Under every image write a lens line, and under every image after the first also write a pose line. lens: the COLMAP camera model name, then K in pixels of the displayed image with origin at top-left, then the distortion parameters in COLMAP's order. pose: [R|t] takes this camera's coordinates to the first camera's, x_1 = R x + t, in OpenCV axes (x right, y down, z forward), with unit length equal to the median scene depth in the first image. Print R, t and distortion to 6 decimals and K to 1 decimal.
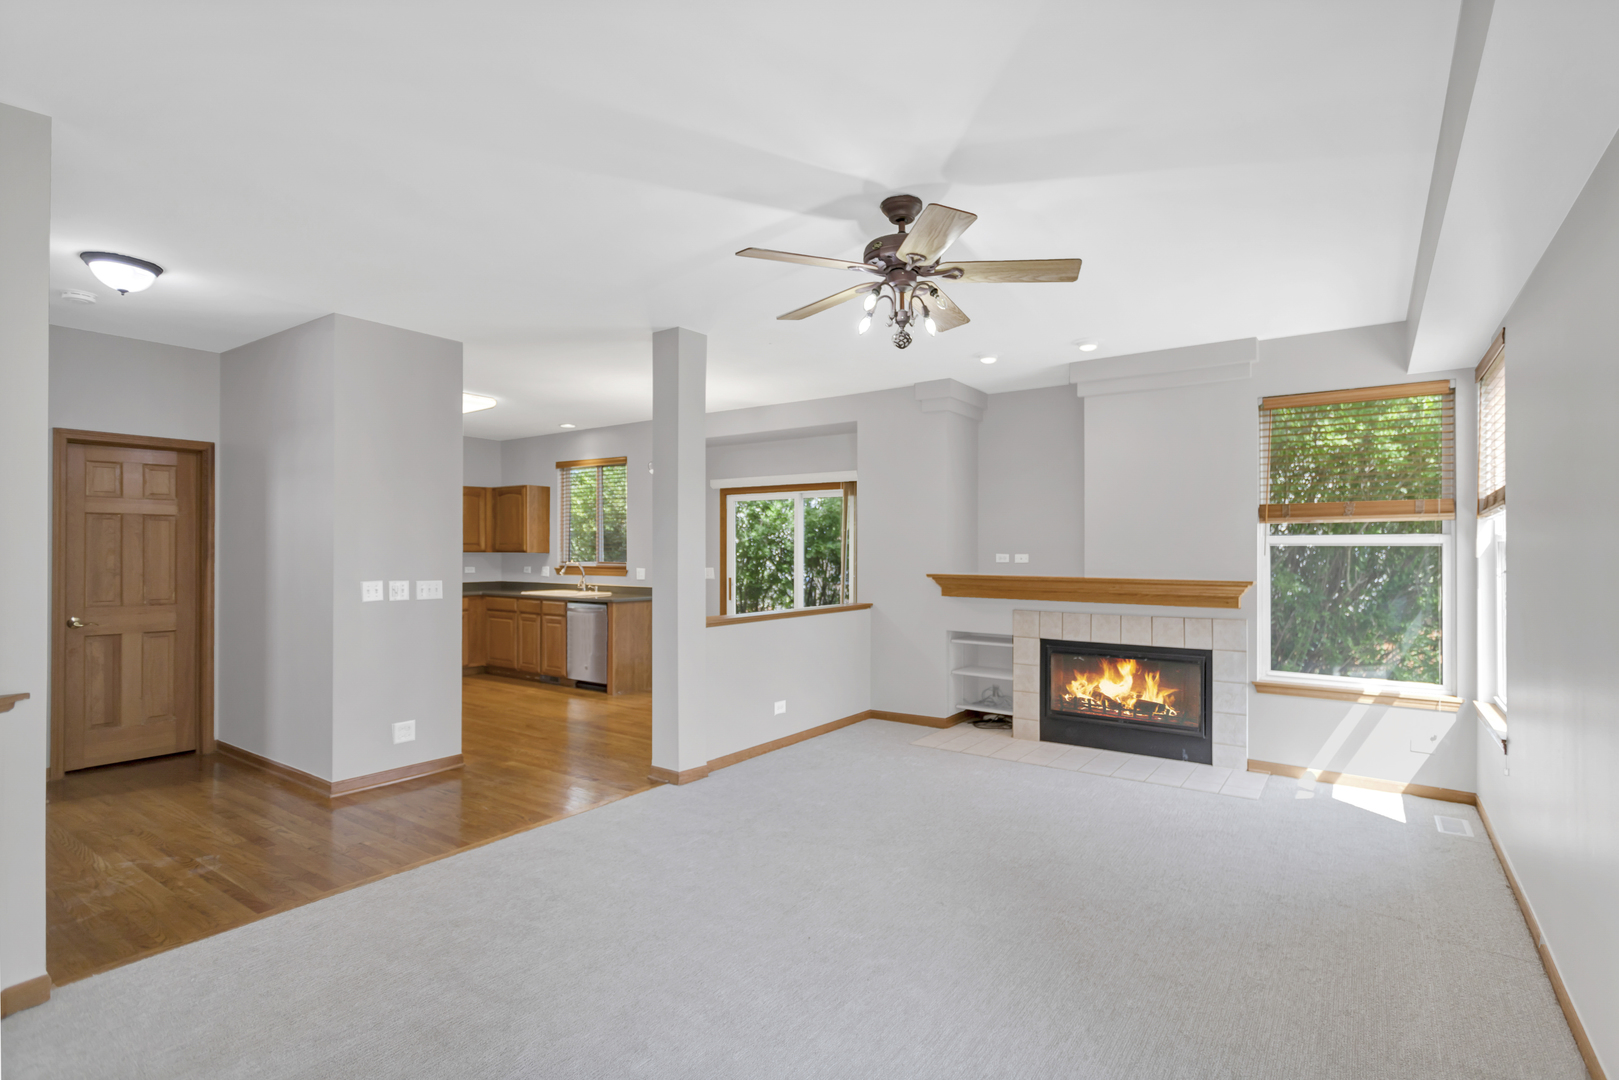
lens RADIAL K [[777.0, 0, 839.3], [0, 777.0, 544.8], [0, 0, 1]] dist [-0.000150, -0.000129]
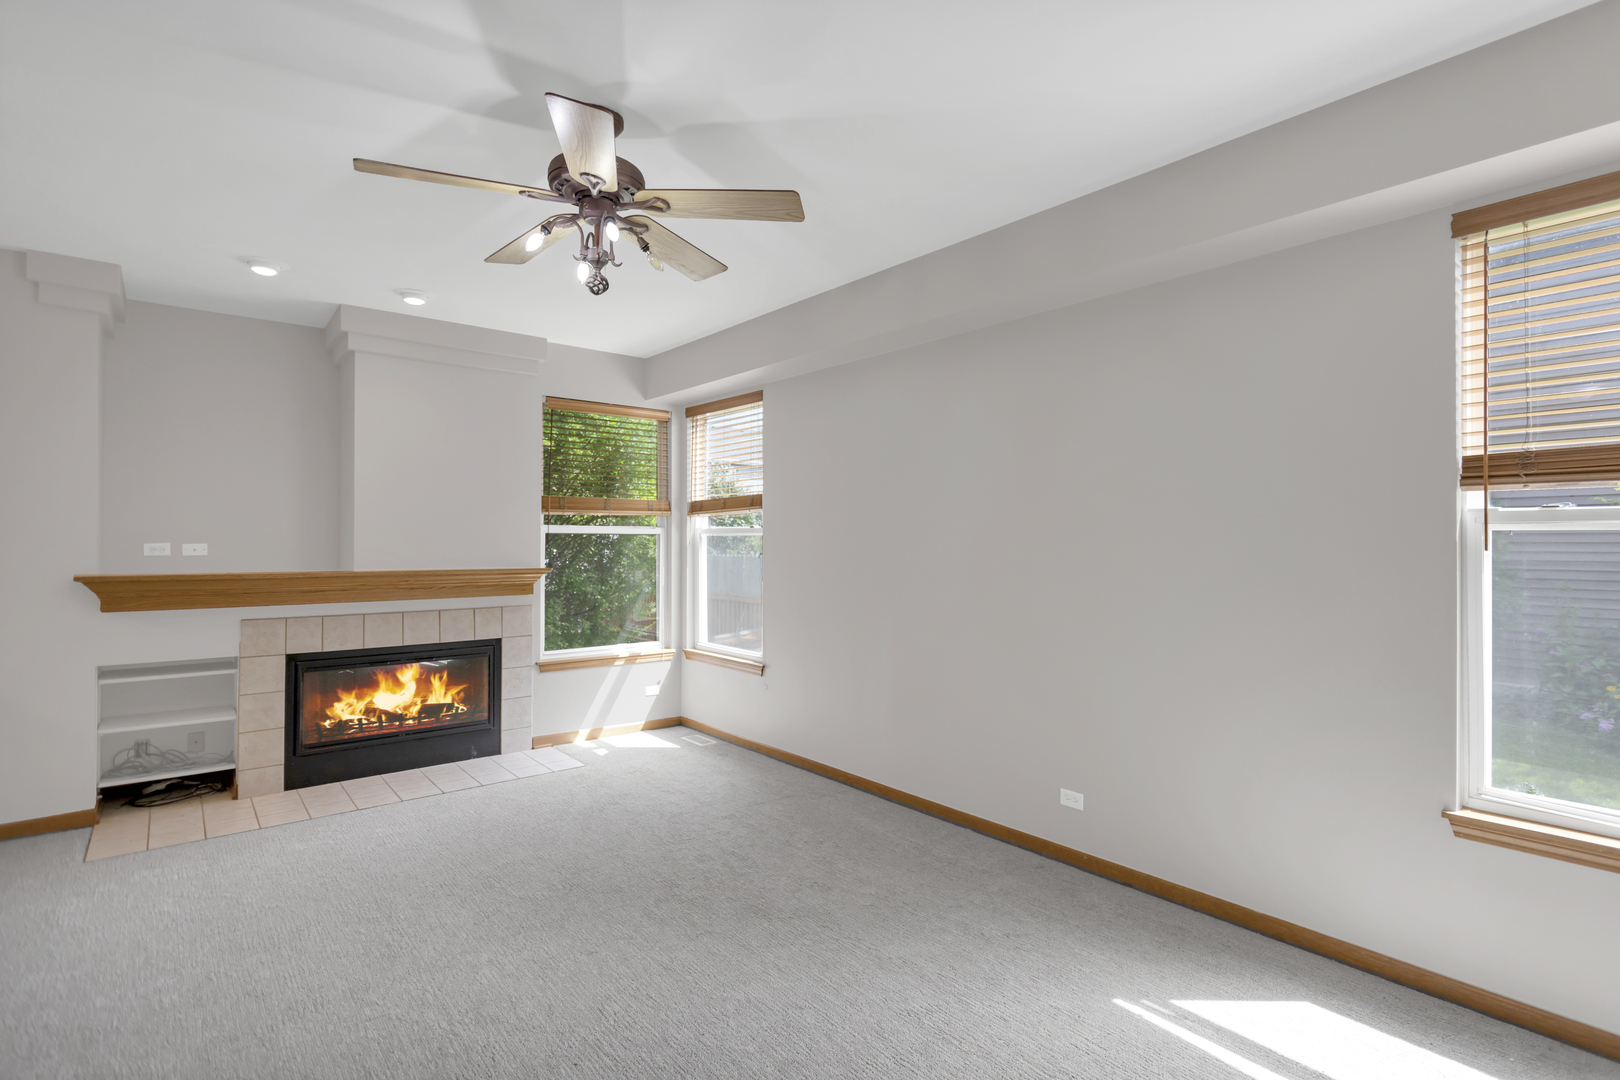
lens RADIAL K [[792.5, 0, 840.5], [0, 792.5, 535.0], [0, 0, 1]] dist [0.003532, 0.000750]
pose [[0.257093, 0.006626, 0.966364, -0.379541], [-0.009381, 0.999946, -0.004361, 0.002534], [-0.966341, -0.007944, 0.257141, 0.303752]]
